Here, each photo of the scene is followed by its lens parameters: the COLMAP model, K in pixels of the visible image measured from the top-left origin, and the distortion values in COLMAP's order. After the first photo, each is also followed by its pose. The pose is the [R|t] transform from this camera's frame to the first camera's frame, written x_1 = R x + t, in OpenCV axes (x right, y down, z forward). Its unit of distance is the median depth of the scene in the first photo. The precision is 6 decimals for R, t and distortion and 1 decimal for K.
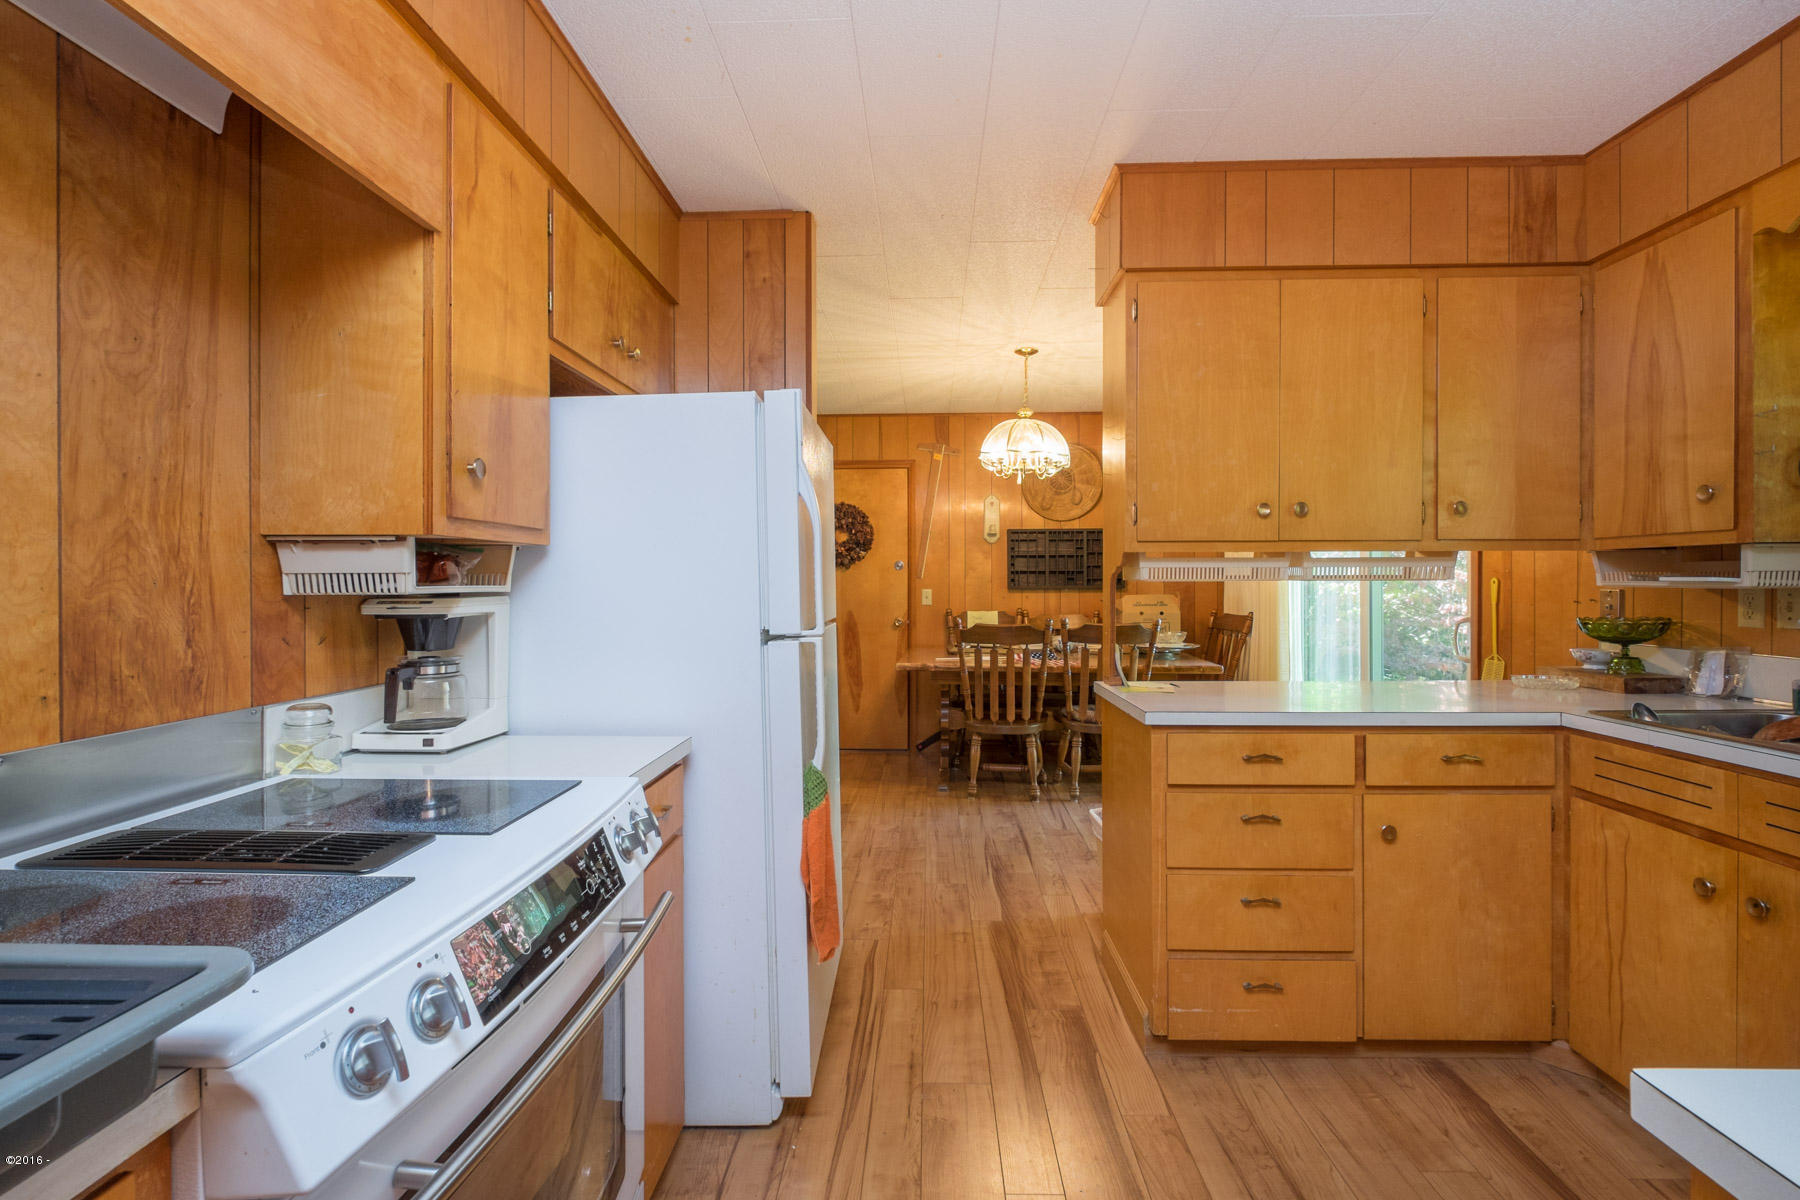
lens RADIAL K [[797.4, 0, 890.1], [0, 797.4, 572.6], [0, 0, 1]] dist [-0.003387, 0.000896]
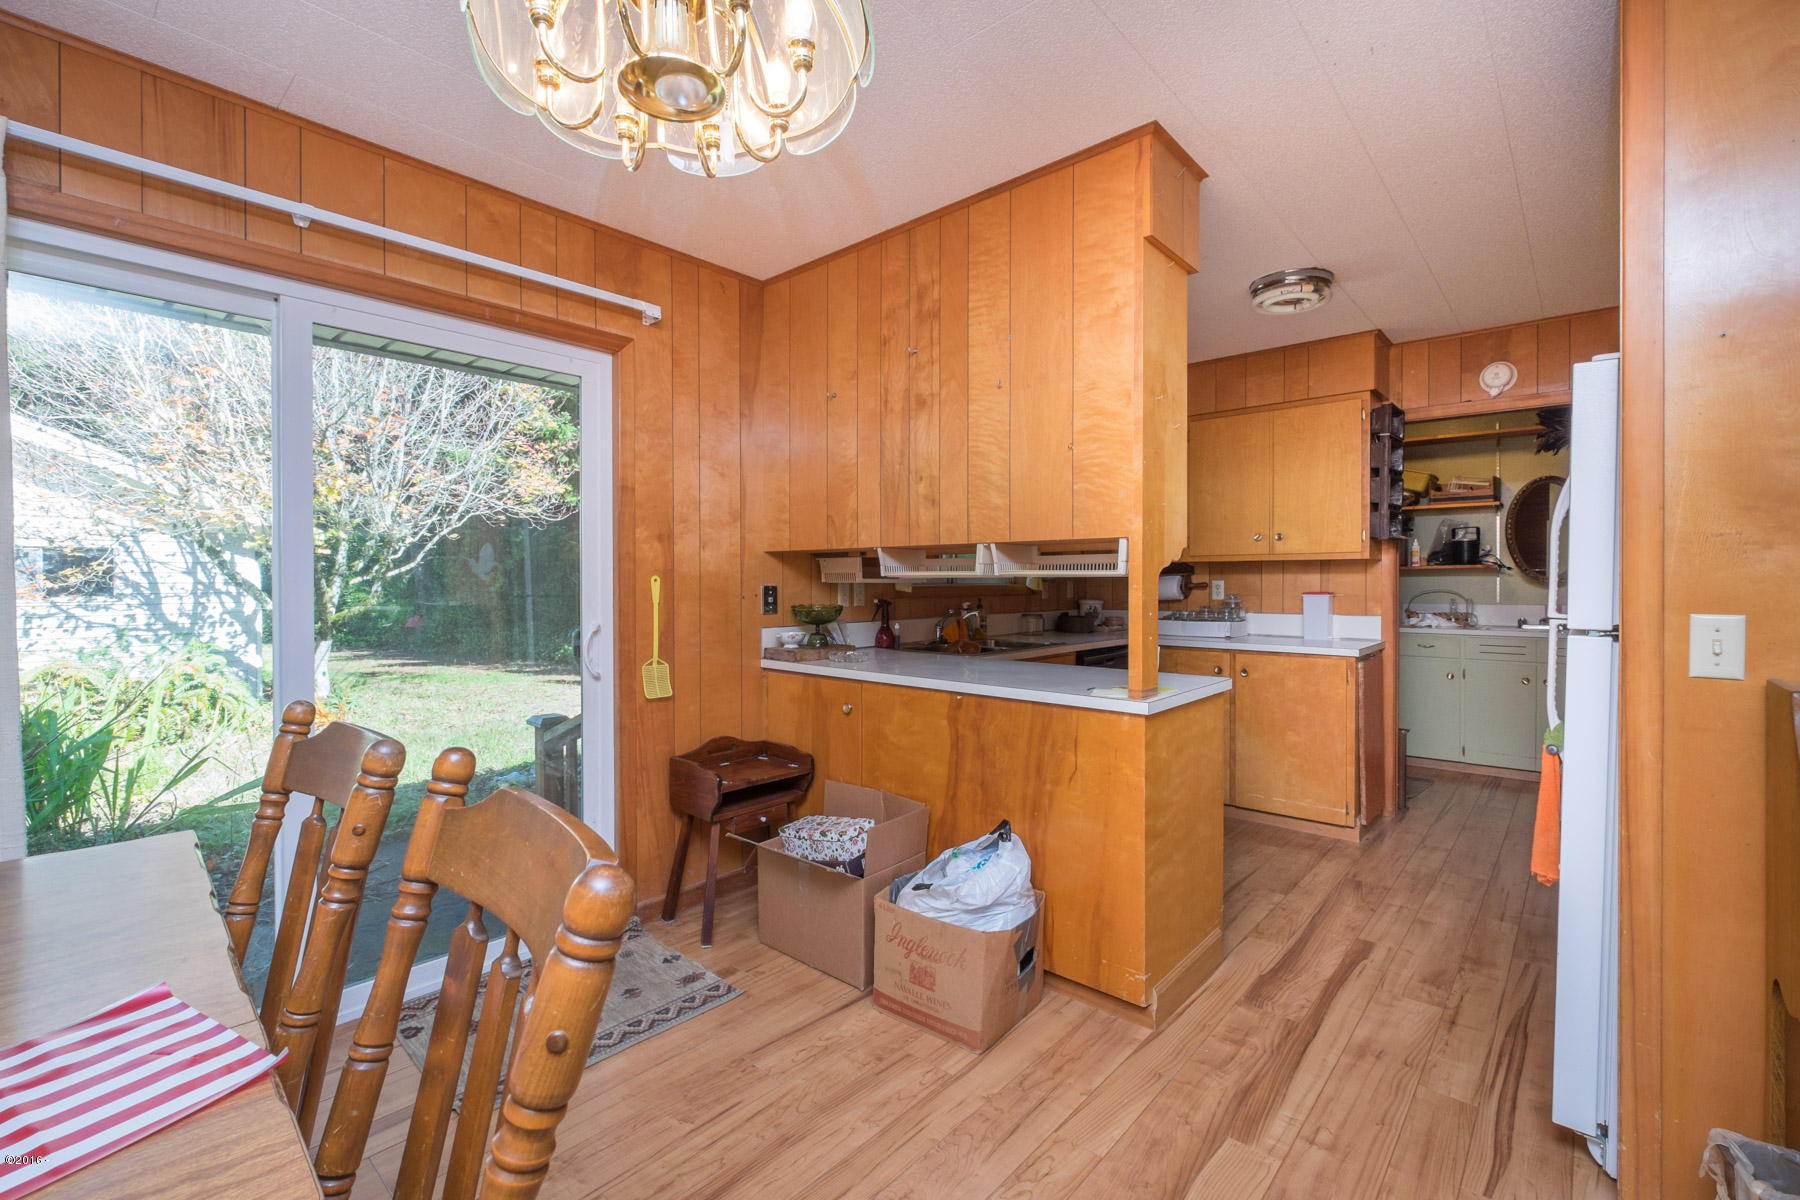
lens RADIAL K [[797.4, 0, 900.1], [0, 797.4, 590.6], [0, 0, 1]] dist [-0.003387, 0.000896]
pose [[-0.783470, -0.003651, 0.621419, -0.029330], [-0.002321, 0.999993, 0.002949, 0.016805], [-0.621425, 0.000868, -0.783473, 1.266841]]
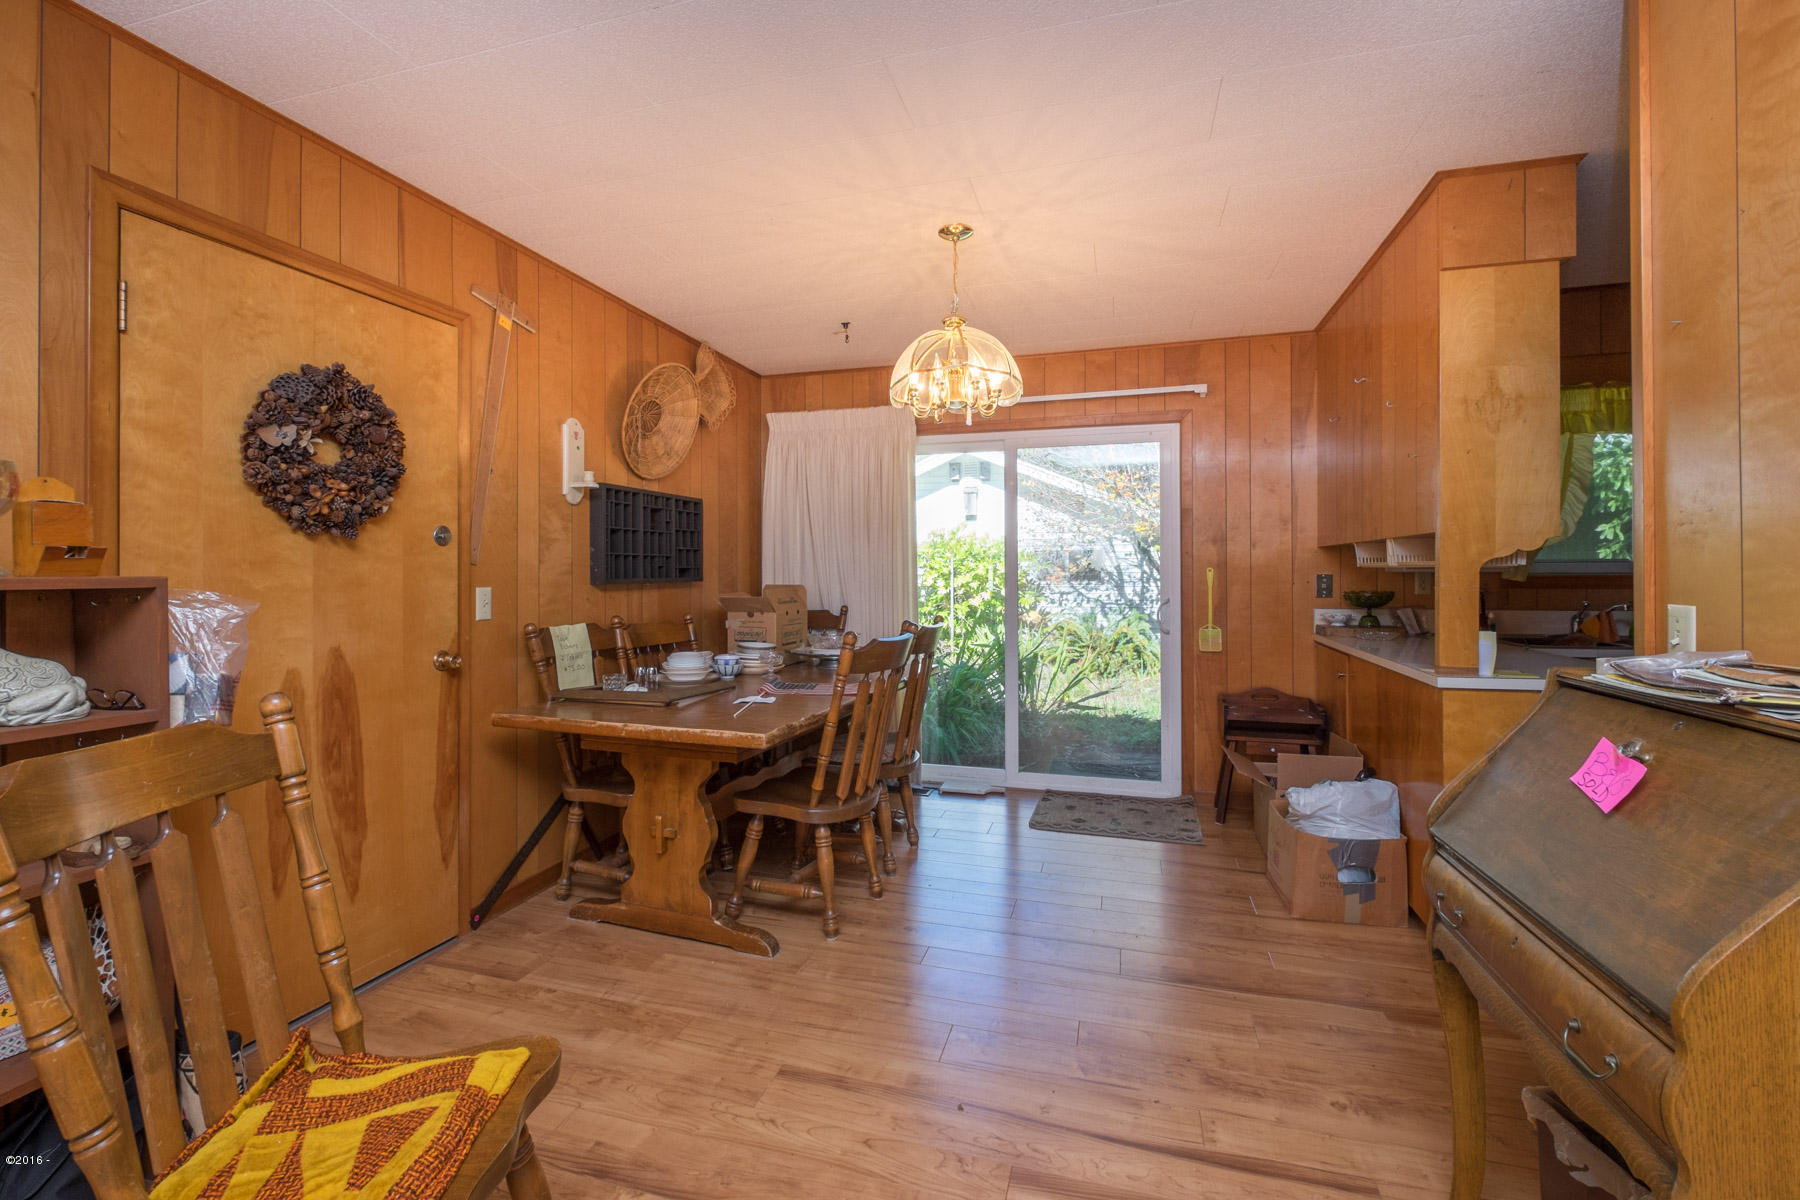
lens RADIAL K [[797.4, 0, 865.8], [0, 797.4, 566.7], [0, 0, 1]] dist [-0.003387, 0.000896]
pose [[0.250741, 0.009821, 0.968004, -0.559322], [-0.006173, 0.999944, -0.008546, 0.016855], [-0.968034, -0.003833, 0.250788, 1.002886]]
